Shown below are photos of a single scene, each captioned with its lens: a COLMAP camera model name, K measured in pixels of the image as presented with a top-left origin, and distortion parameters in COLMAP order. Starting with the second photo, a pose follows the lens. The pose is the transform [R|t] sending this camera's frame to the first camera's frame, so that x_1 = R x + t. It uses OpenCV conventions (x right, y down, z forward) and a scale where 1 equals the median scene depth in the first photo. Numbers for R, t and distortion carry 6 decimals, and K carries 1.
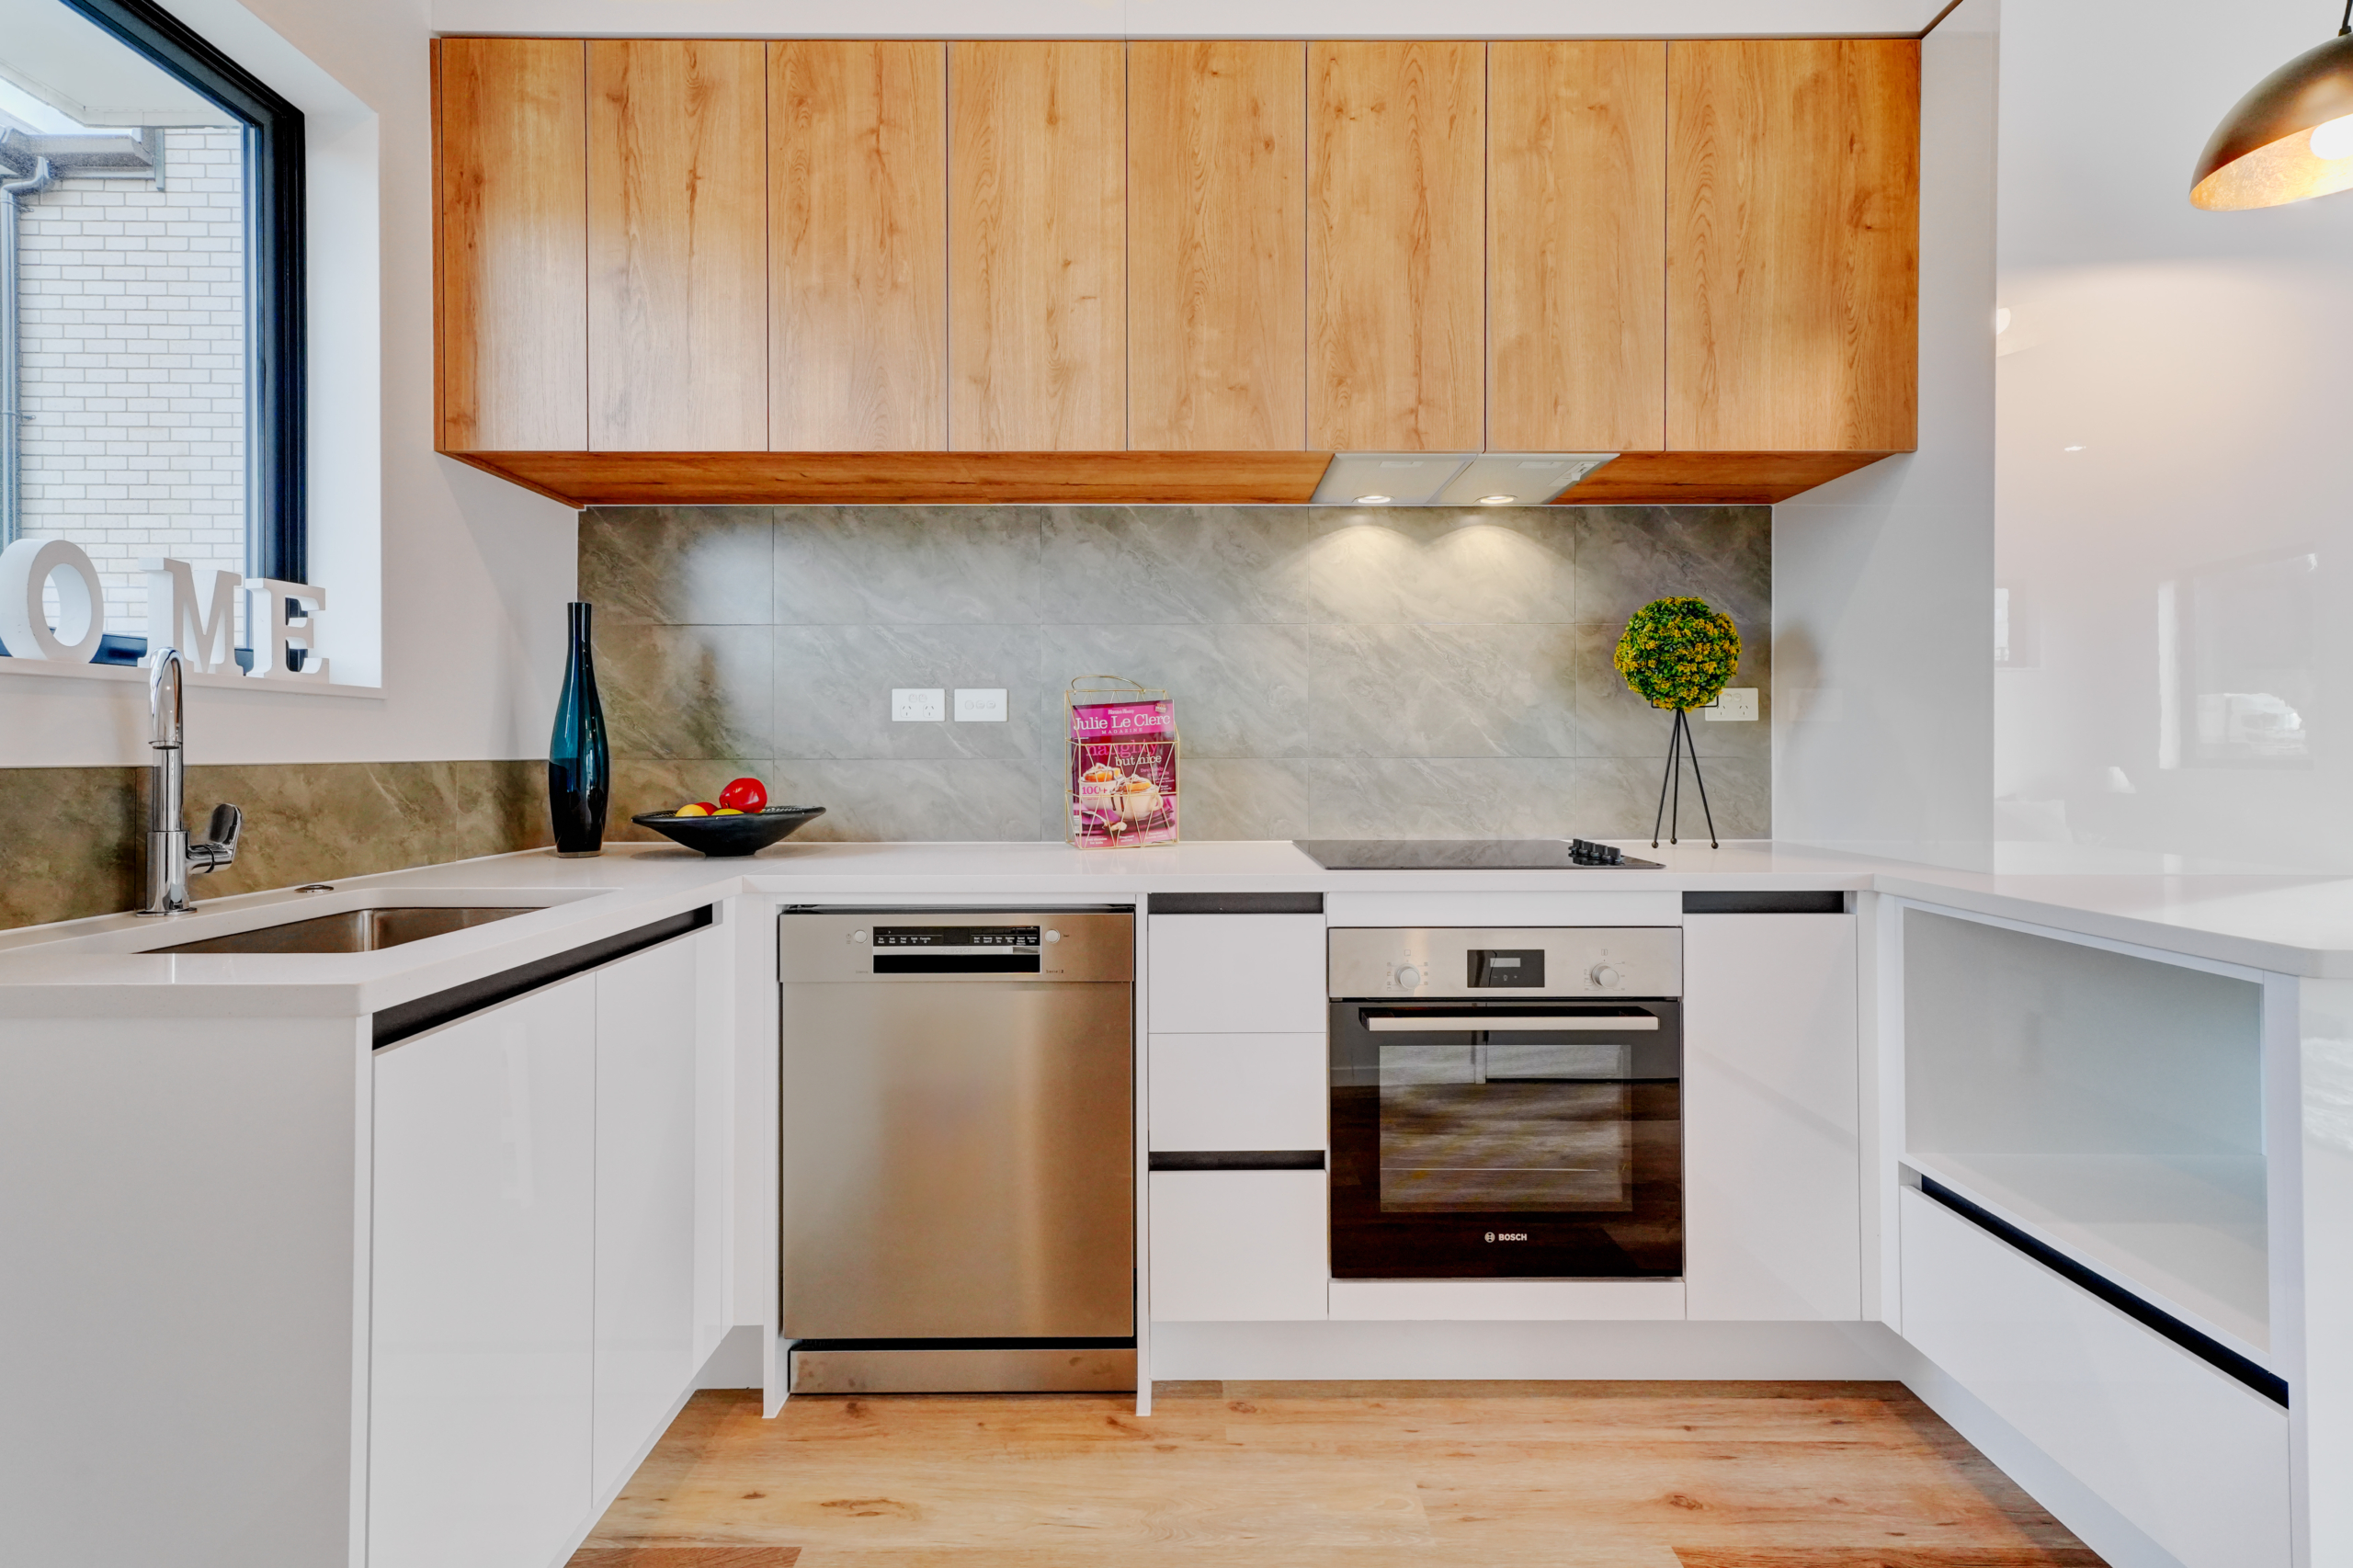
lens RADIAL K [[1057.0, 0, 1180.4], [0, 1057.0, 744.9], [0, 0, 1]] dist [0.000846, 0.007512]
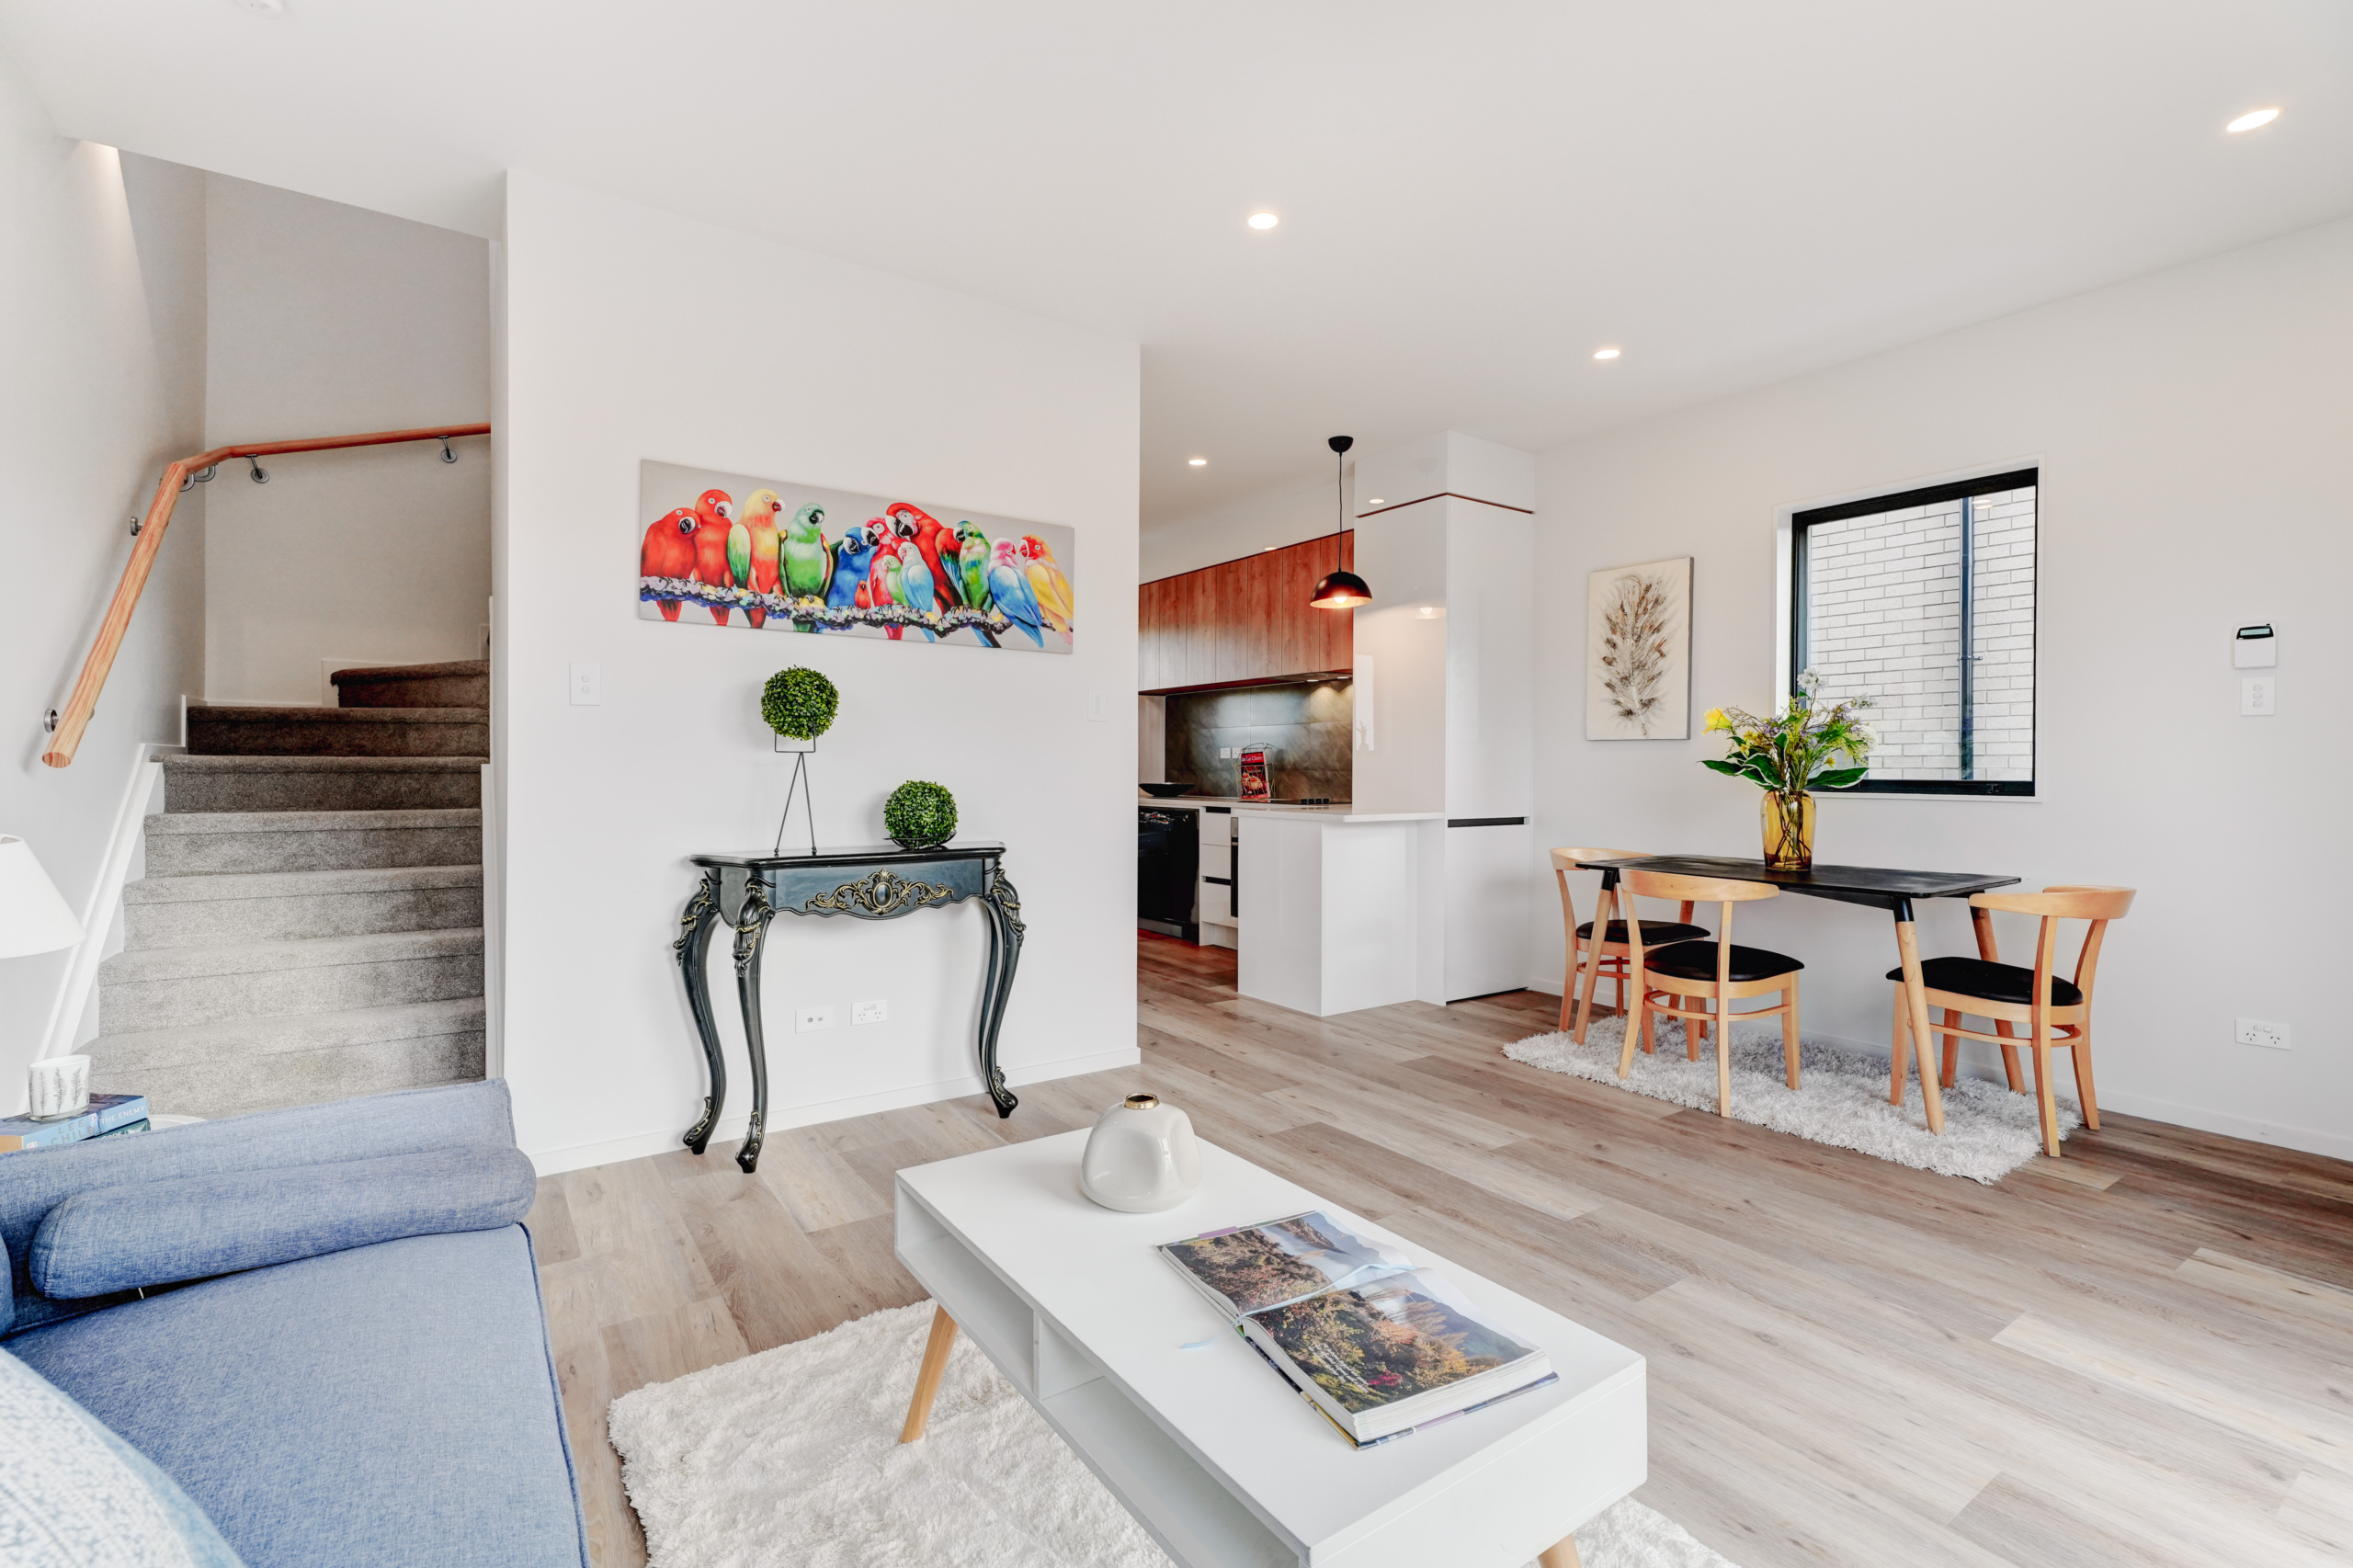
lens RADIAL K [[1056.1, 0, 1177.3], [0, 1056.1, 754.5], [0, 0, 1]] dist [0.000402, 0.007339]
pose [[0.566466, -0.007867, -0.824047, 2.766849], [0.003874, 0.999969, -0.006883, -0.016436], [0.824076, 0.000706, 0.566479, -1.097501]]
